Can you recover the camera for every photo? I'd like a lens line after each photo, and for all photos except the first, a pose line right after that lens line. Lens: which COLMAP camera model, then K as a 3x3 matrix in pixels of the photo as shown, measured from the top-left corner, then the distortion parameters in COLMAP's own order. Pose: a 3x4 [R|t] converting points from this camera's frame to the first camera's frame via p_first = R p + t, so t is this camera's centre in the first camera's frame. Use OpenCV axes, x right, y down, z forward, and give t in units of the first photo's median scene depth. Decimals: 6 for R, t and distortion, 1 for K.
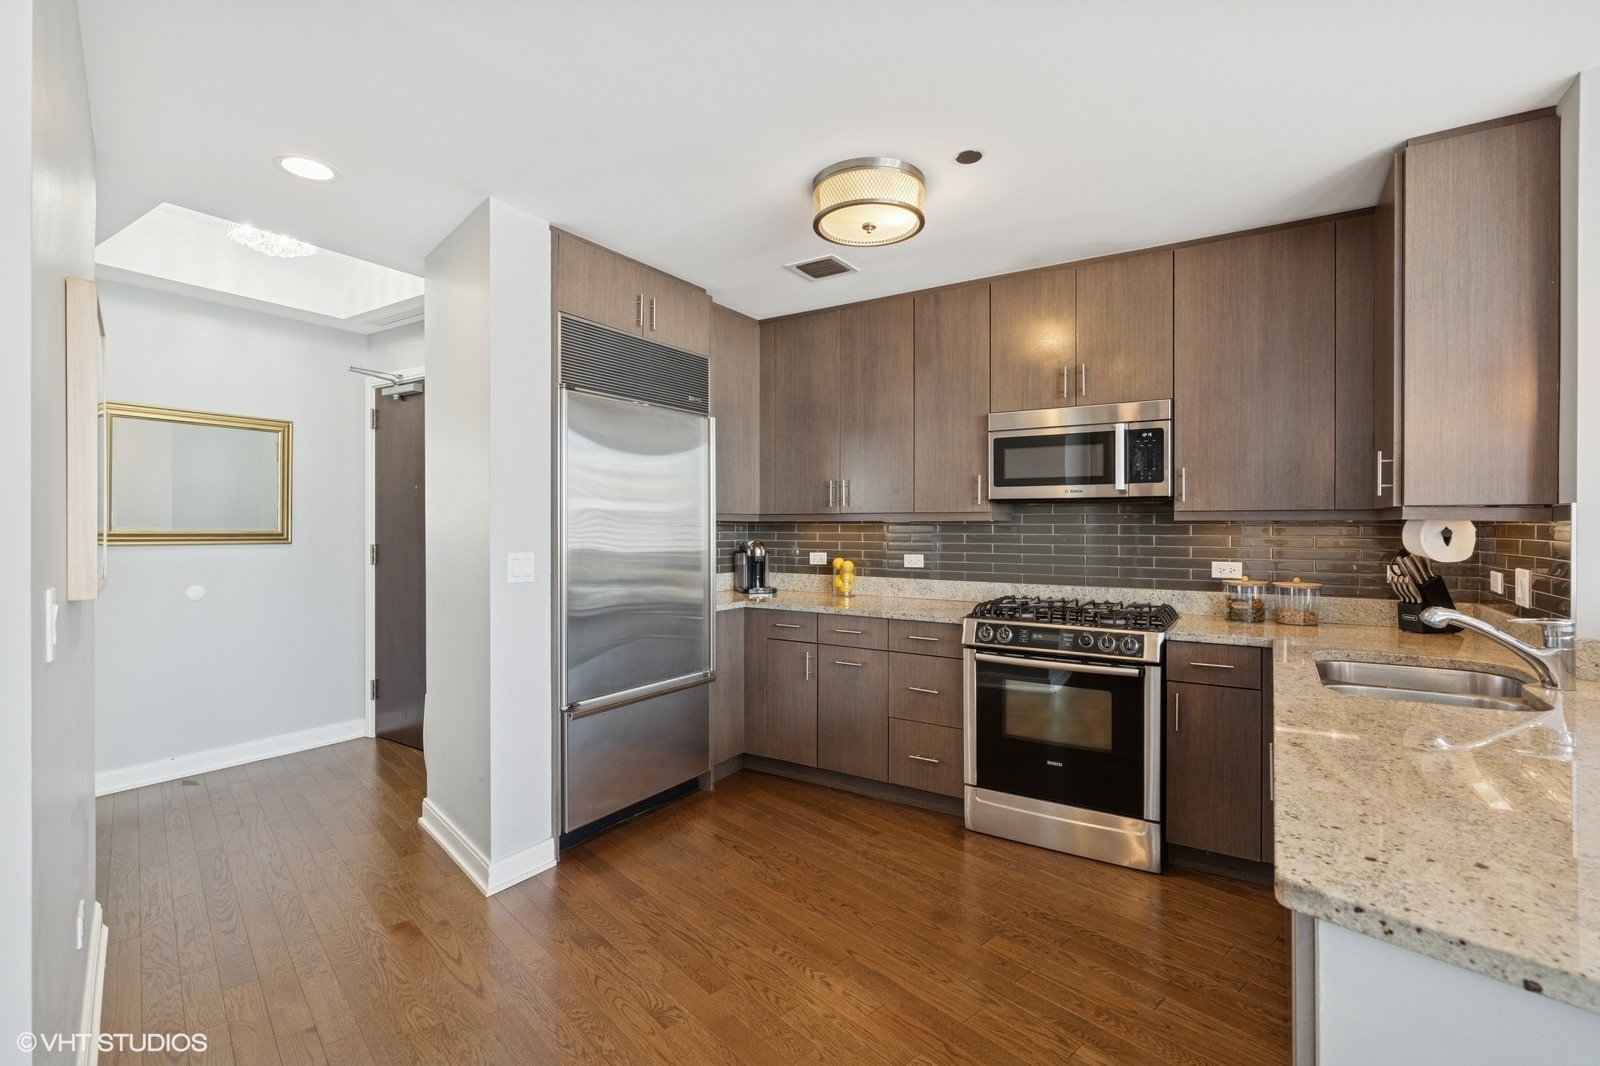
lens RADIAL K [[730.2, 0, 795.4], [0, 730.2, 532.9], [0, 0, 1]] dist [0.002793, 0.002092]
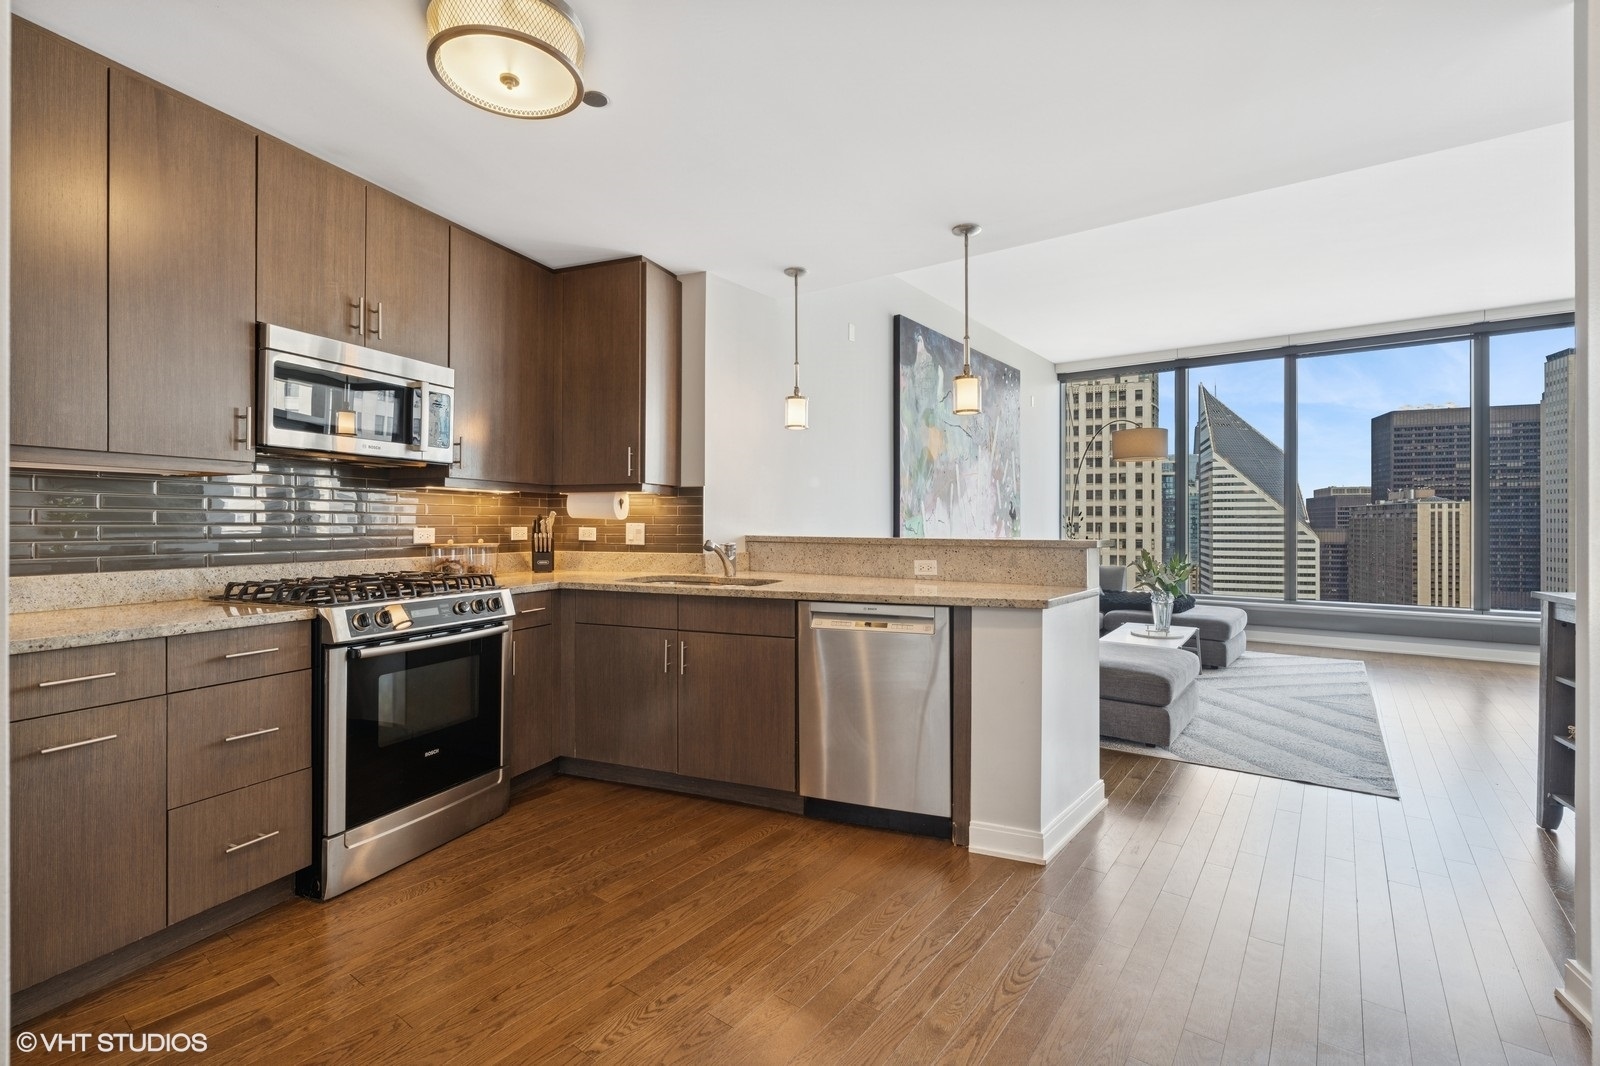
lens RADIAL K [[730.2, 0, 804.4], [0, 730.2, 525.0], [0, 0, 1]] dist [0.002793, 0.002092]
pose [[-0.208101, -0.004523, 0.978097, -0.594453], [0.012015, 0.999902, 0.007181, 0.036101], [-0.978034, 0.013246, -0.208026, 0.712059]]
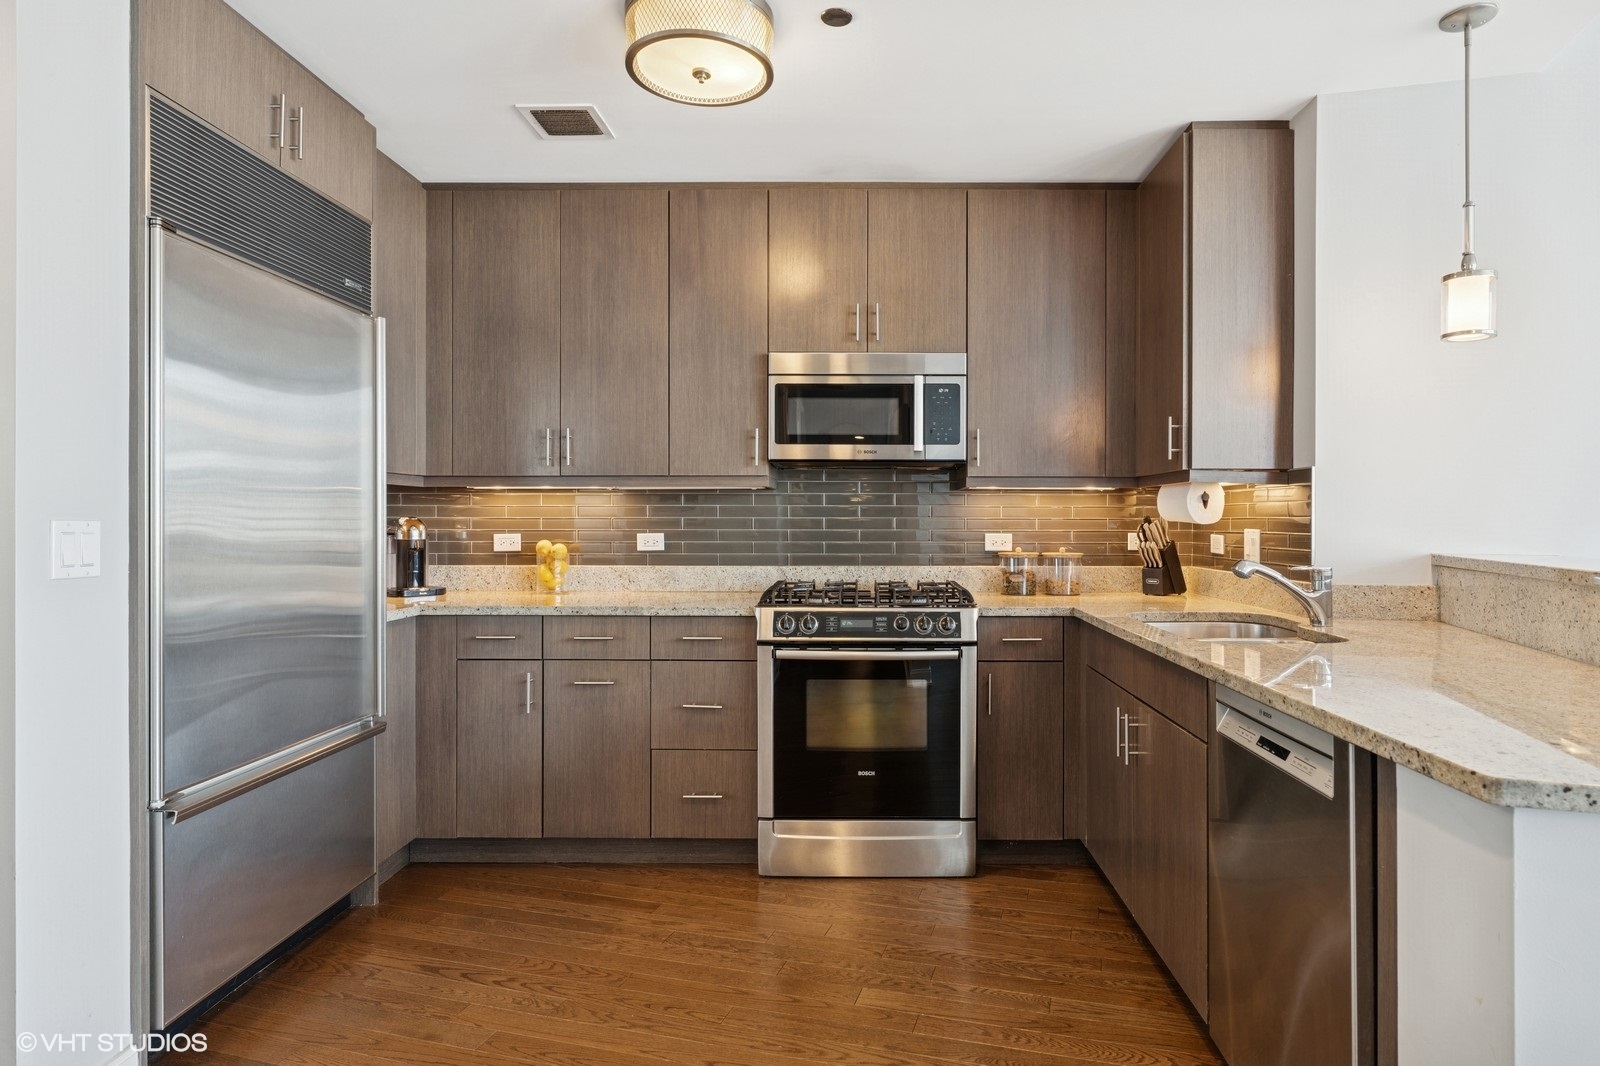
lens RADIAL K [[925.5, 0, 821.5], [0, 925.5, 528.0], [0, 0, 1]] dist [0.013241, -0.006099]
pose [[0.842519, -0.006707, 0.538625, -0.256220], [0.009704, 0.999949, -0.002727, 0.035411], [-0.538579, 0.007524, 0.842541, 0.125265]]
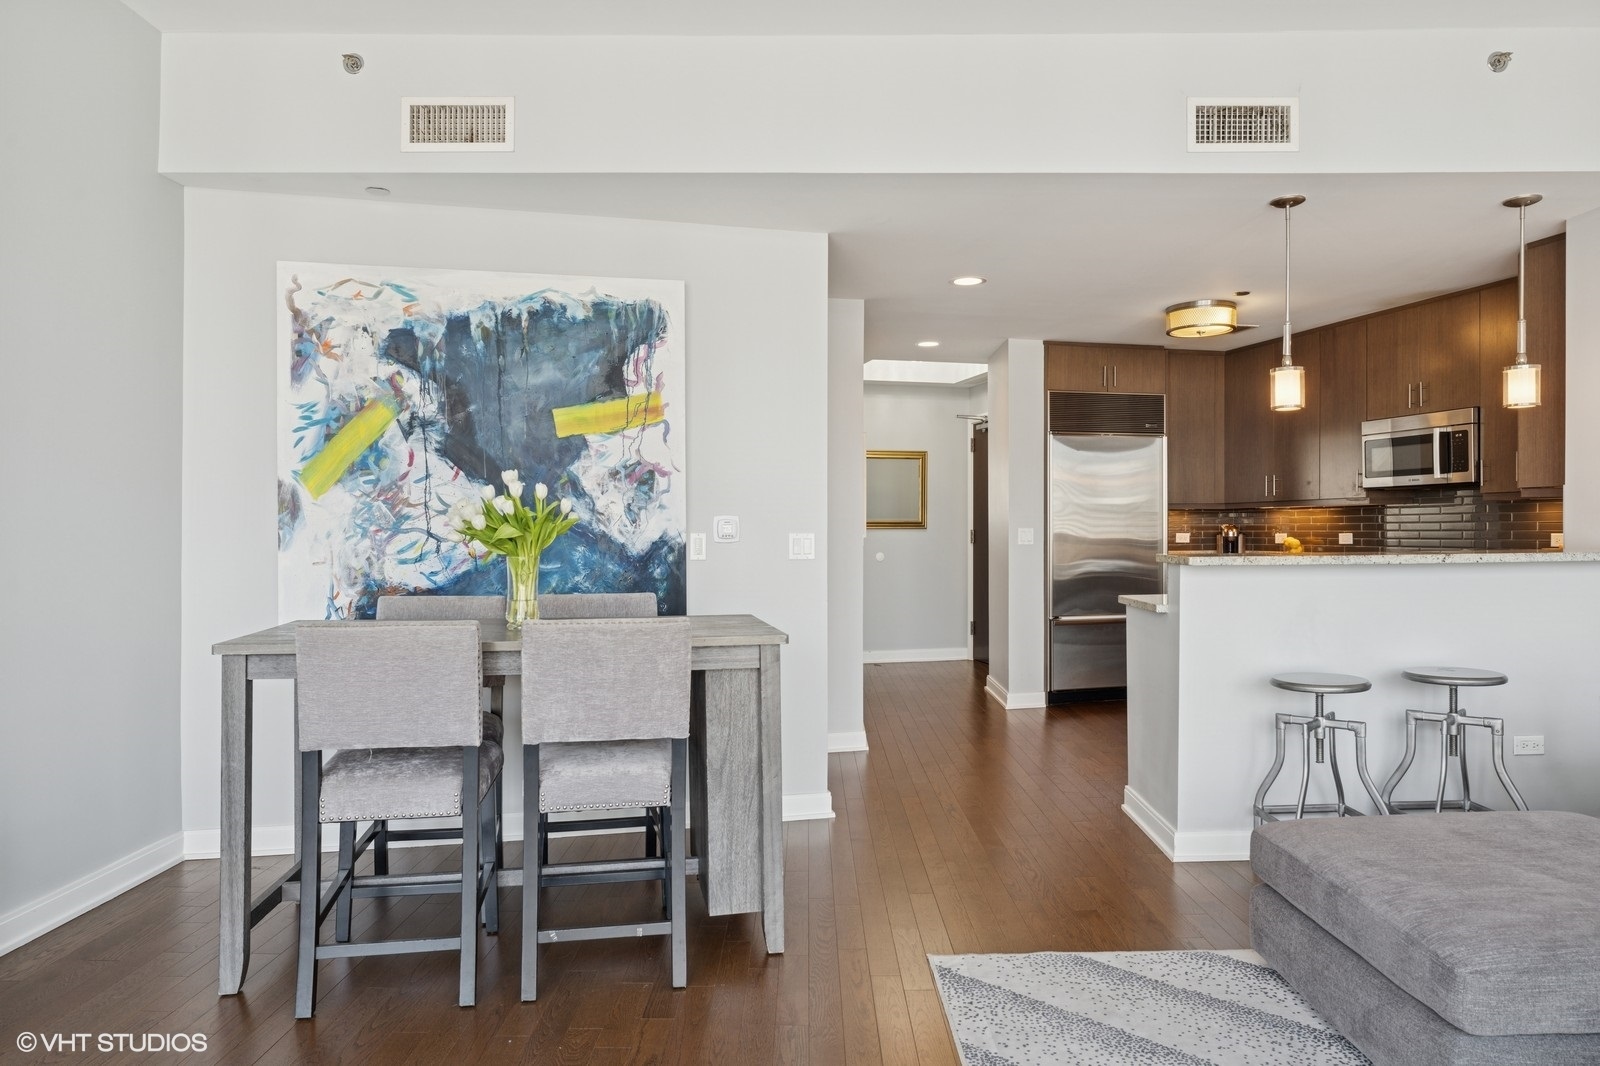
lens RADIAL K [[1057.0, 0, 794.3], [0, 1057.0, 531.9], [0, 0, 1]] dist [0.008955, -0.004524]
pose [[0.733553, -0.004758, -0.679616, 0.892312], [0.000228, 0.999977, -0.006755, 0.049630], [0.679632, 0.004800, 0.733537, -1.185959]]
